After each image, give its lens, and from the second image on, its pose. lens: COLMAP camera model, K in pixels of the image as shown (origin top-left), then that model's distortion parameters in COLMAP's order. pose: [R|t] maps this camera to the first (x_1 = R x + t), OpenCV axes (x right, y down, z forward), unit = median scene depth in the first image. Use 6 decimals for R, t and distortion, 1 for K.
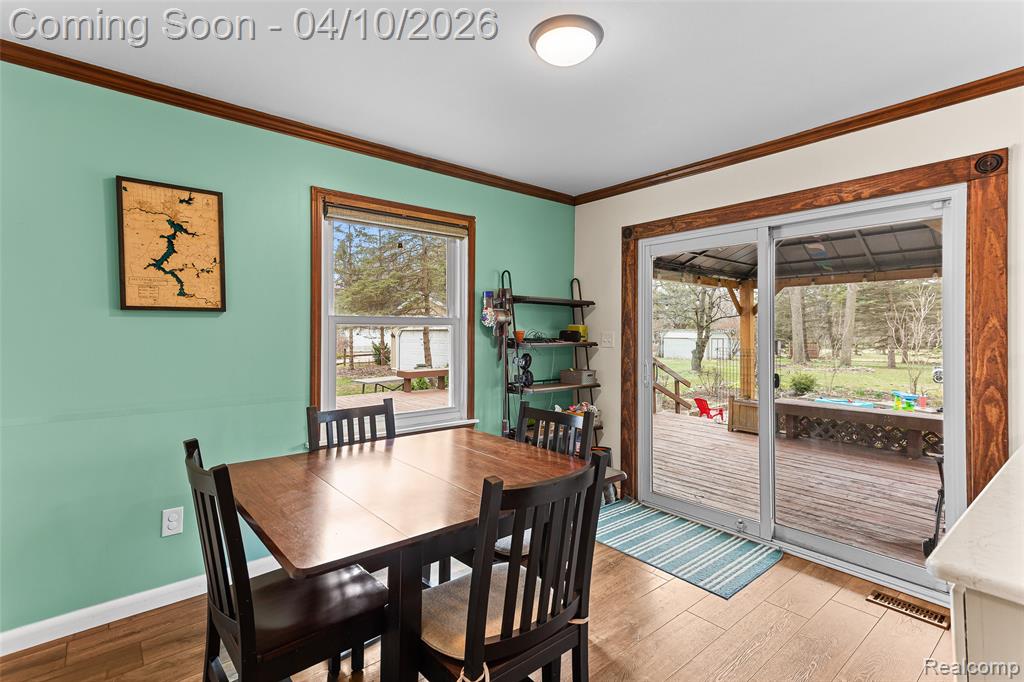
lens RADIAL K [[489.9, 0, 511.0], [0, 489.9, 330.7], [0, 0, 1]] dist [0.003619, 0.001390]
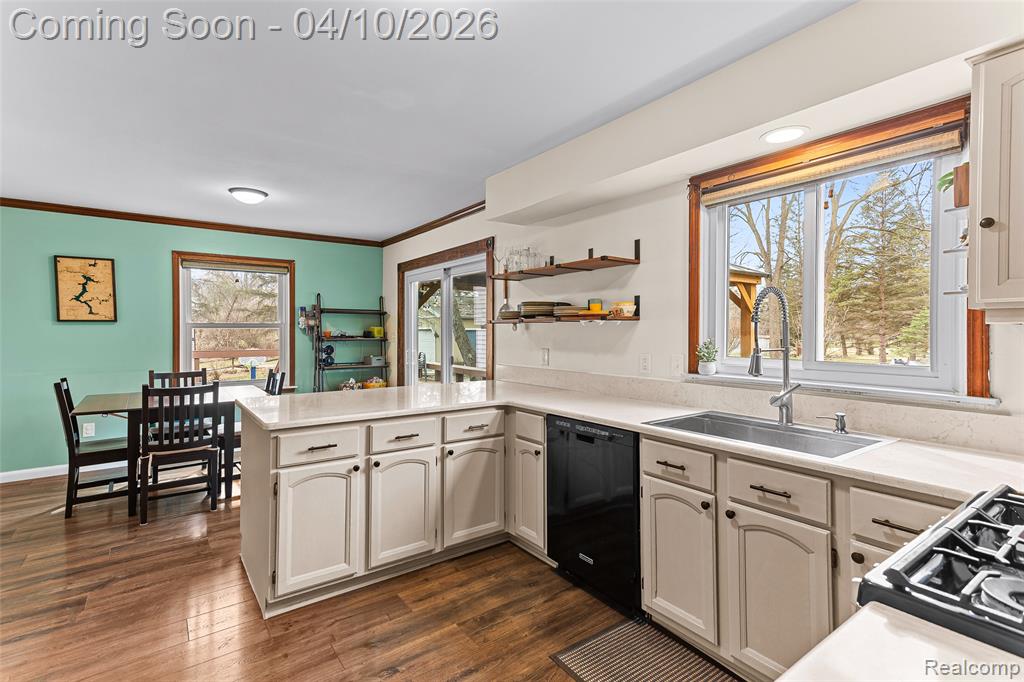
lens RADIAL K [[489.9, 0, 510.1], [0, 489.9, 336.1], [0, 0, 1]] dist [0.003619, 0.001390]
pose [[0.998941, -0.004059, -0.045829, 1.071777], [0.004528, 0.999938, 0.010130, 0.003795], [0.045785, -0.010327, 0.998898, -0.864398]]
